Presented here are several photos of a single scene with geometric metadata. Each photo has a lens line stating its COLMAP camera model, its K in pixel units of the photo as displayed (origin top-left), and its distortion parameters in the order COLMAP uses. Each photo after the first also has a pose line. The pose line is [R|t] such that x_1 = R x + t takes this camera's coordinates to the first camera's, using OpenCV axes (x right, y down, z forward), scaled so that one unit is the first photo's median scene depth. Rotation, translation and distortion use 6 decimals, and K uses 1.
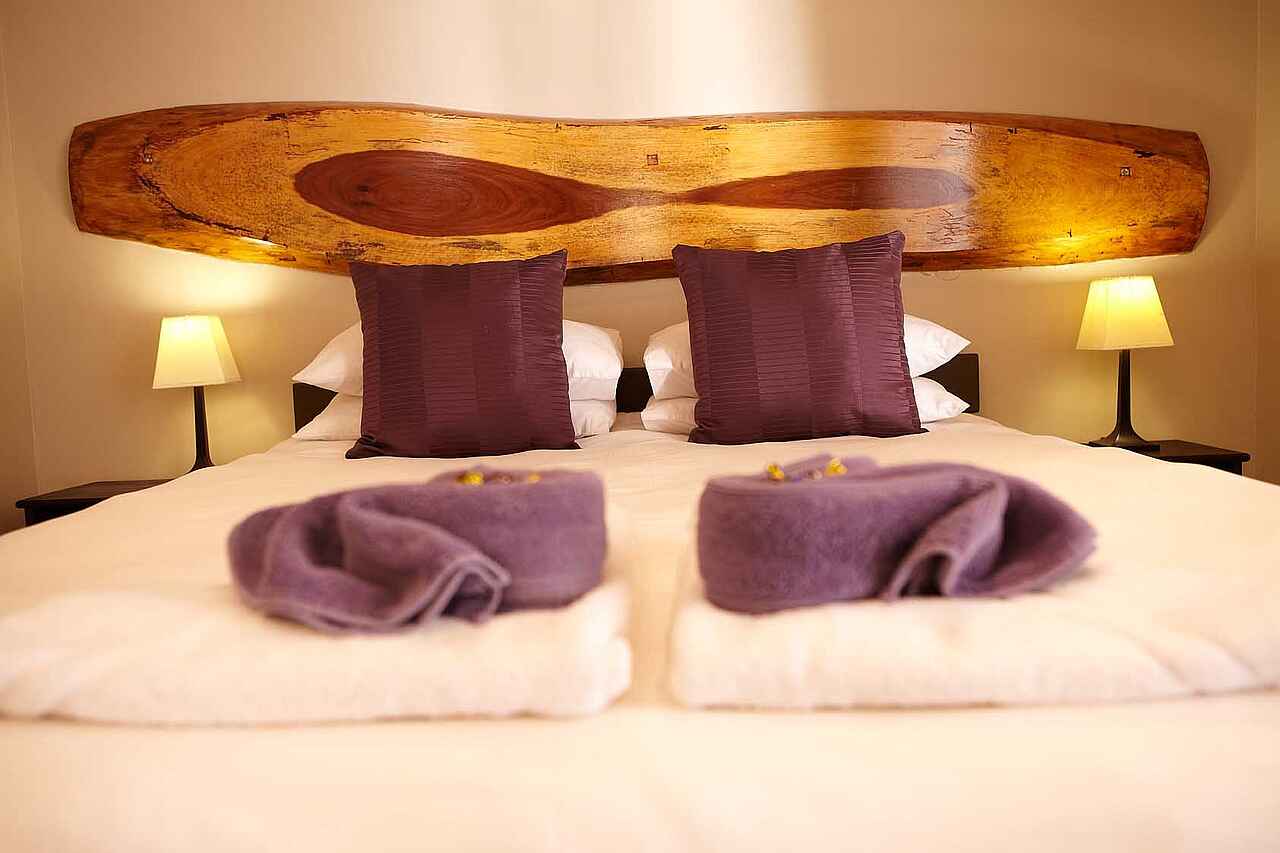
lens RADIAL K [[1046.6, 0, 633.5], [0, 1046.6, 413.8], [0, 0, 1]] dist [-0.070689, 0.053606]
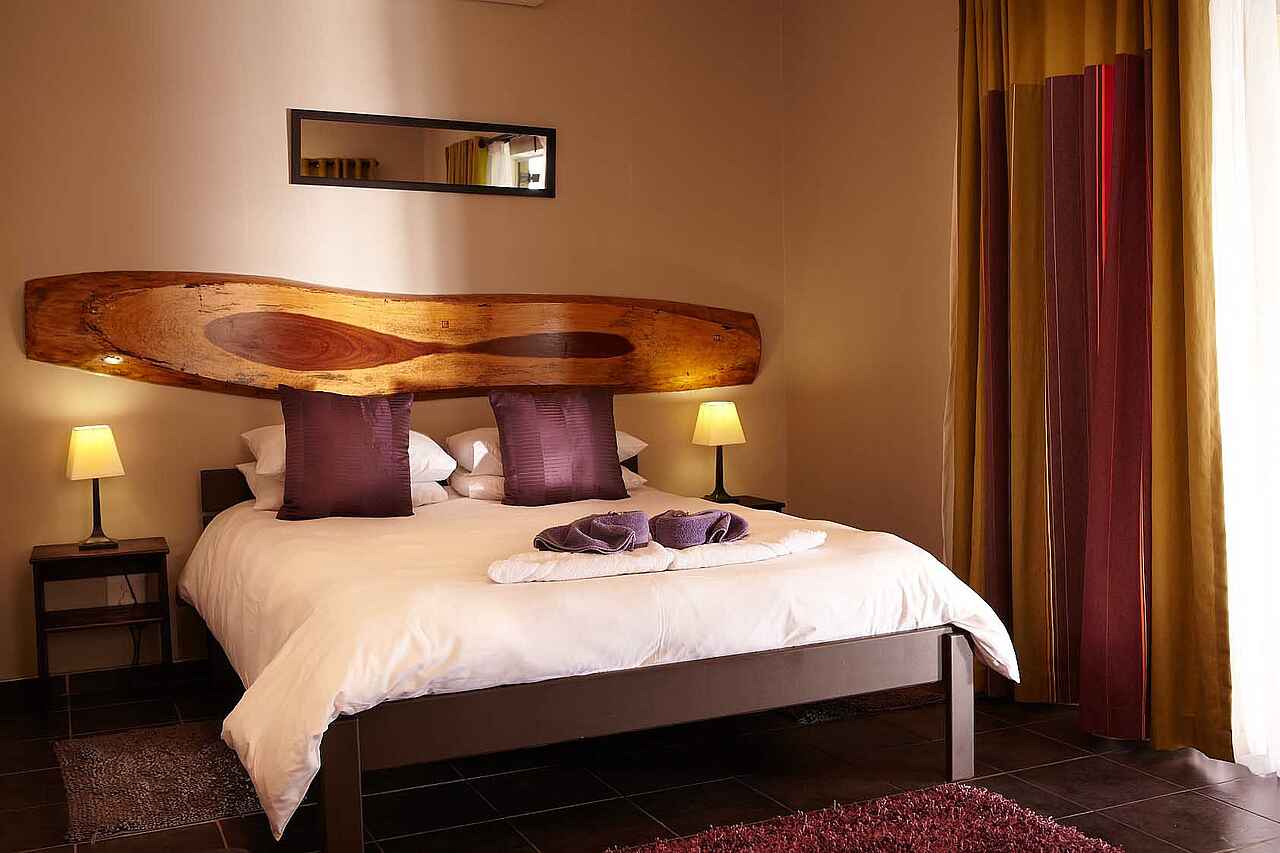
lens RADIAL K [[1317.0, 0, 641.3], [0, 1317.0, 427.6], [0, 0, 1]] dist [-0.125740, 0.000000]
pose [[0.906447, -0.003151, 0.422308, -0.541972], [0.014545, 0.999612, -0.023762, -0.038112], [-0.422069, 0.027681, 0.906141, -0.890088]]
